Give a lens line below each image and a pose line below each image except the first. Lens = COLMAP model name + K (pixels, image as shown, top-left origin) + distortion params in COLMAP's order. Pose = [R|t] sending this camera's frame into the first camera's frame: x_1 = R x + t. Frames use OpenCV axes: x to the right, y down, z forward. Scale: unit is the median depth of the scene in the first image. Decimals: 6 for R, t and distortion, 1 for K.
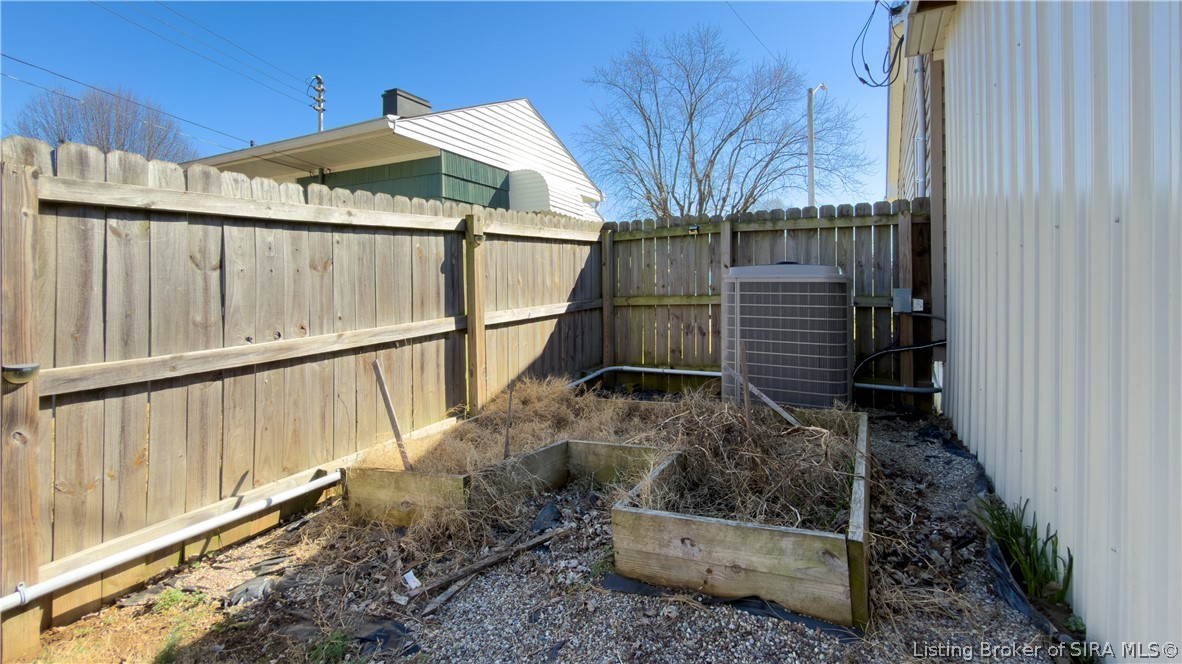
lens RADIAL K [[531.0, 0, 582.8], [0, 531.0, 278.5], [0, 0, 1]] dist [-0.002020, -0.000142]
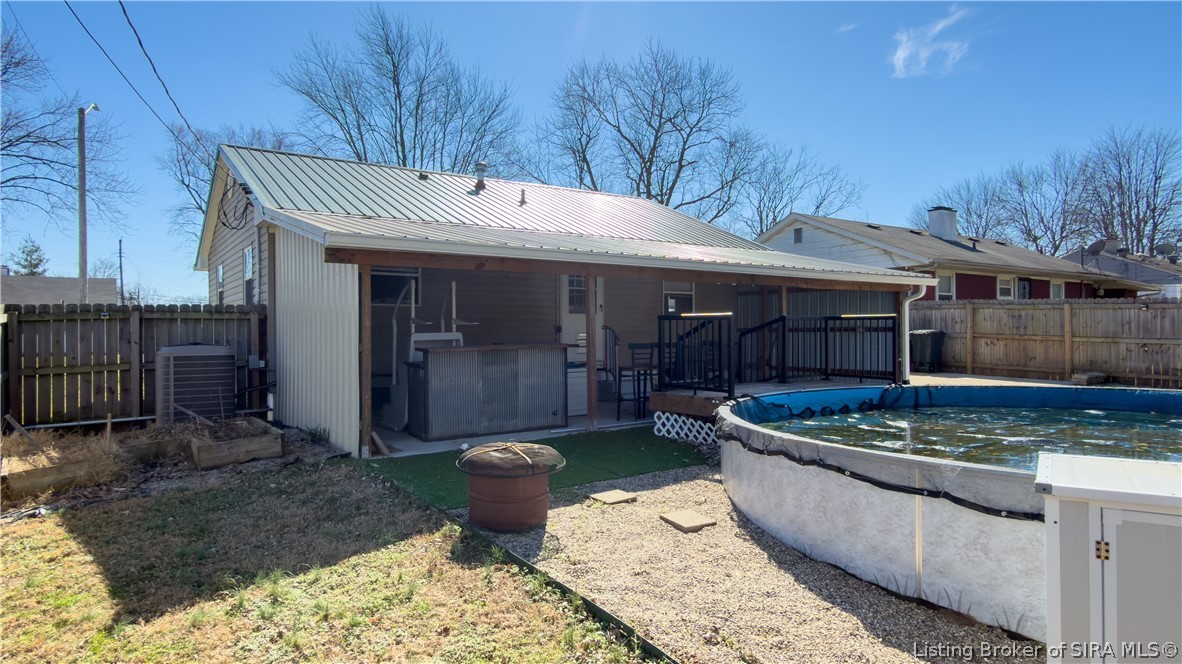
lens RADIAL K [[690.9, 0, 591.0], [0, 690.9, 332.0], [0, 0, 1]] dist [0.001948, 0.000350]
pose [[0.441837, -0.009841, 0.897042, -0.986544], [-0.004398, 0.999904, 0.013136, -0.094952], [-0.897085, -0.009749, 0.441751, -1.052858]]
